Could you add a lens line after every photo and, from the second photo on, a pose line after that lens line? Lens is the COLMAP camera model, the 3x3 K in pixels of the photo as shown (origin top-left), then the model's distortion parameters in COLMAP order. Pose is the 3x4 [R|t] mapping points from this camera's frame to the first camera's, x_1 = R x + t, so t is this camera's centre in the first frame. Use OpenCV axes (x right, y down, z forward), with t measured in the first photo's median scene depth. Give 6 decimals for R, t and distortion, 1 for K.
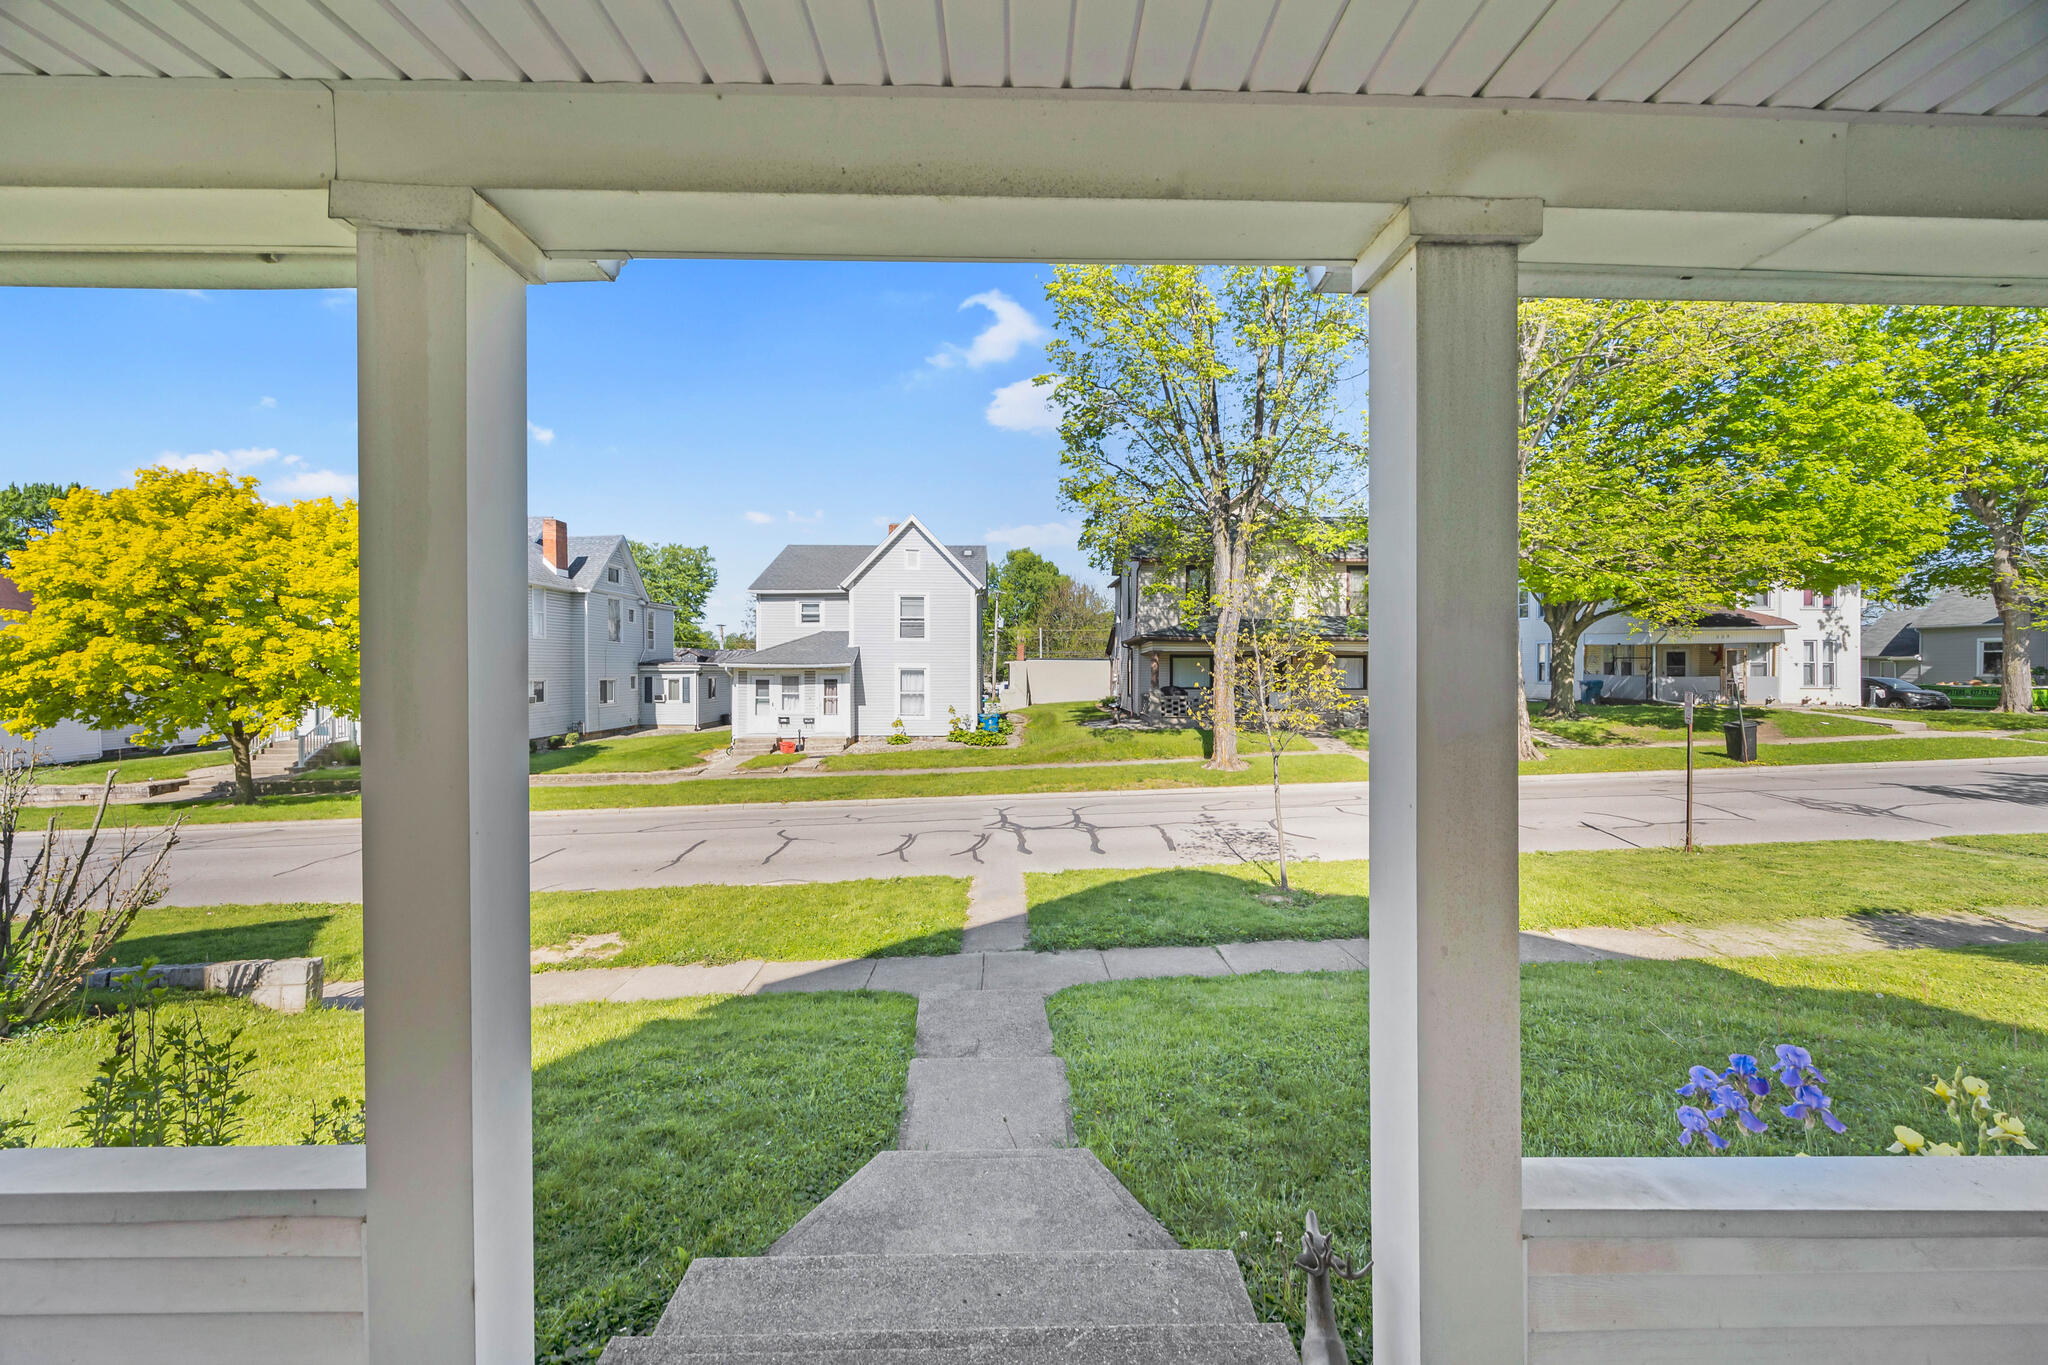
lens RADIAL K [[794.8, 0, 1033.3], [0, 794.8, 684.6], [0, 0, 1]] dist [0.002517, -0.000803]
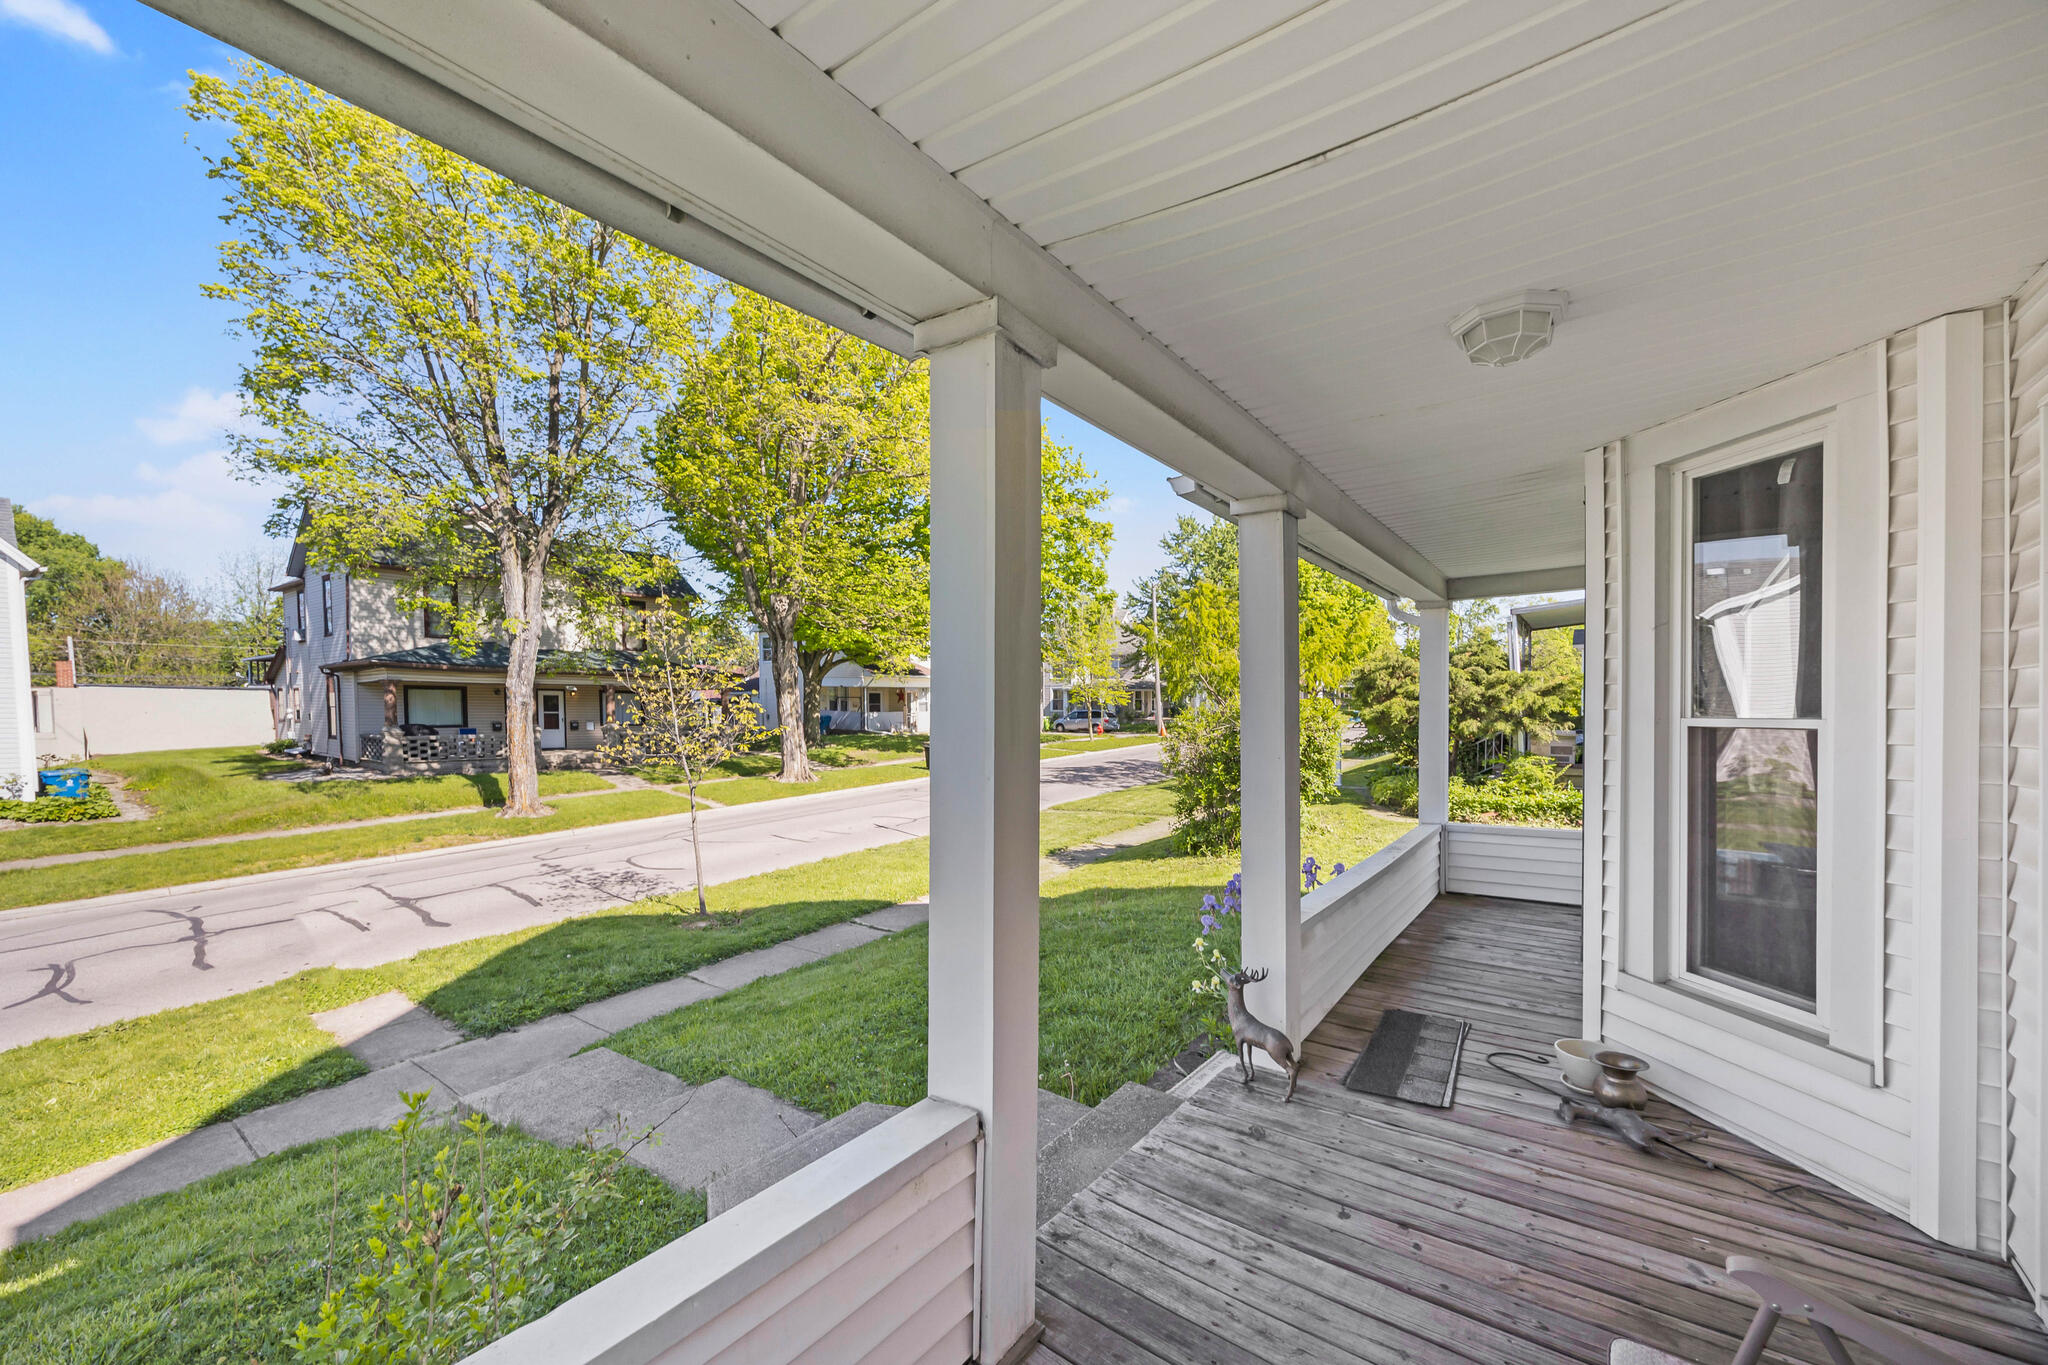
lens RADIAL K [[794.8, 0, 1026.4], [0, 794.8, 695.2], [0, 0, 1]] dist [0.002517, -0.000803]
pose [[0.606659, 0.016436, 0.794792, -0.116016], [0.010195, 0.999543, -0.028452, 0.002632], [-0.794897, 0.025364, 0.606215, 0.013126]]
